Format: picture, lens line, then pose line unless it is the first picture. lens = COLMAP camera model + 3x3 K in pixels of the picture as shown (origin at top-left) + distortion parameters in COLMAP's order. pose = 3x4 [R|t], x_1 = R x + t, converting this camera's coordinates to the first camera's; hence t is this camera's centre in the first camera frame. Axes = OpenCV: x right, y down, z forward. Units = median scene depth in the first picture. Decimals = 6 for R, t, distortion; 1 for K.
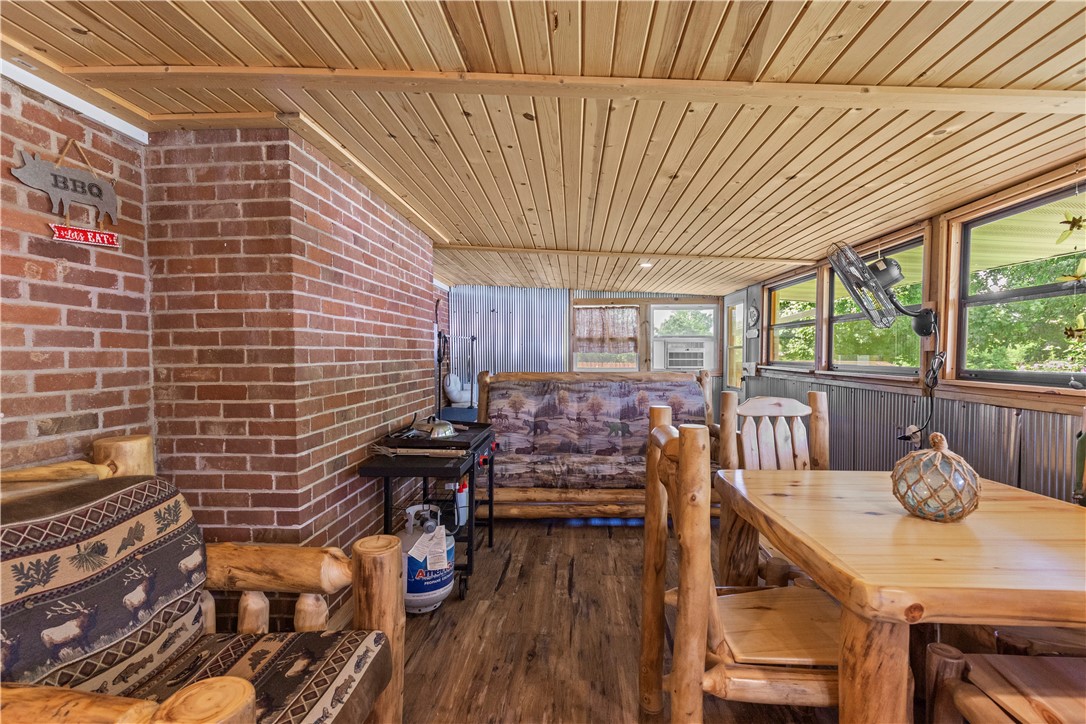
lens RADIAL K [[478.4, 0, 560.8], [0, 478.4, 366.8], [0, 0, 1]] dist [0.003718, 0.000044]
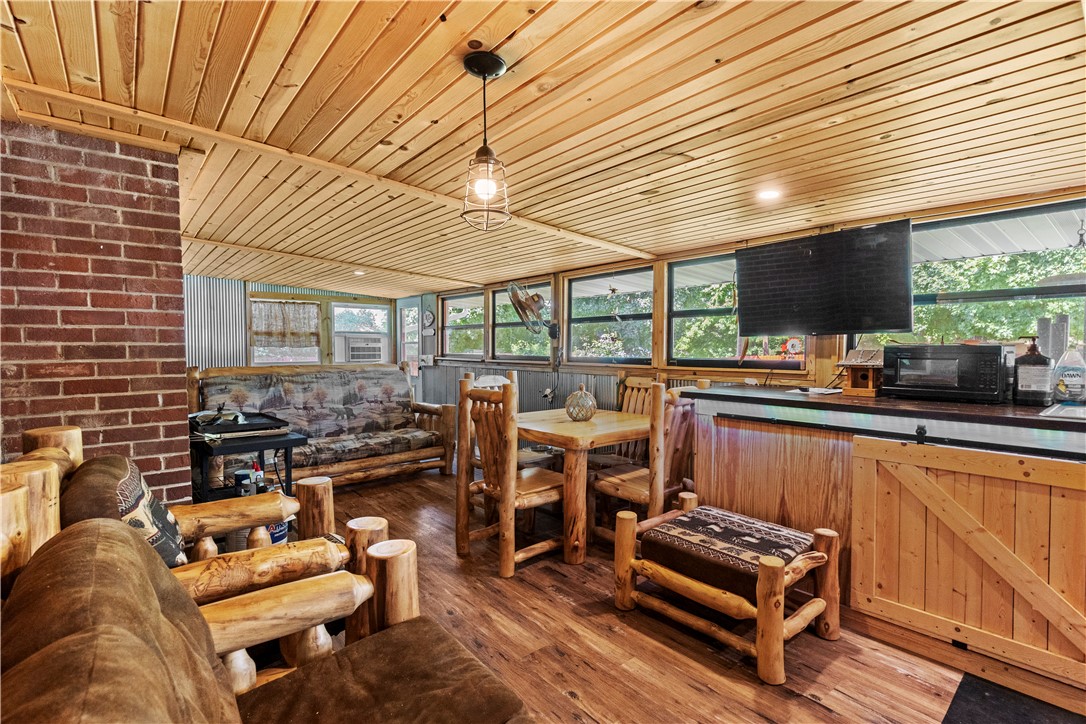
lens RADIAL K [[492.4, 0, 550.5], [0, 492.4, 364.5], [0, 0, 1]] dist [0.004485, 0.000217]
pose [[0.728283, -0.023827, 0.684862, -0.722189], [0.018972, 0.999713, 0.014606, 0.008349], [-0.685014, 0.002356, 0.728527, -0.472885]]
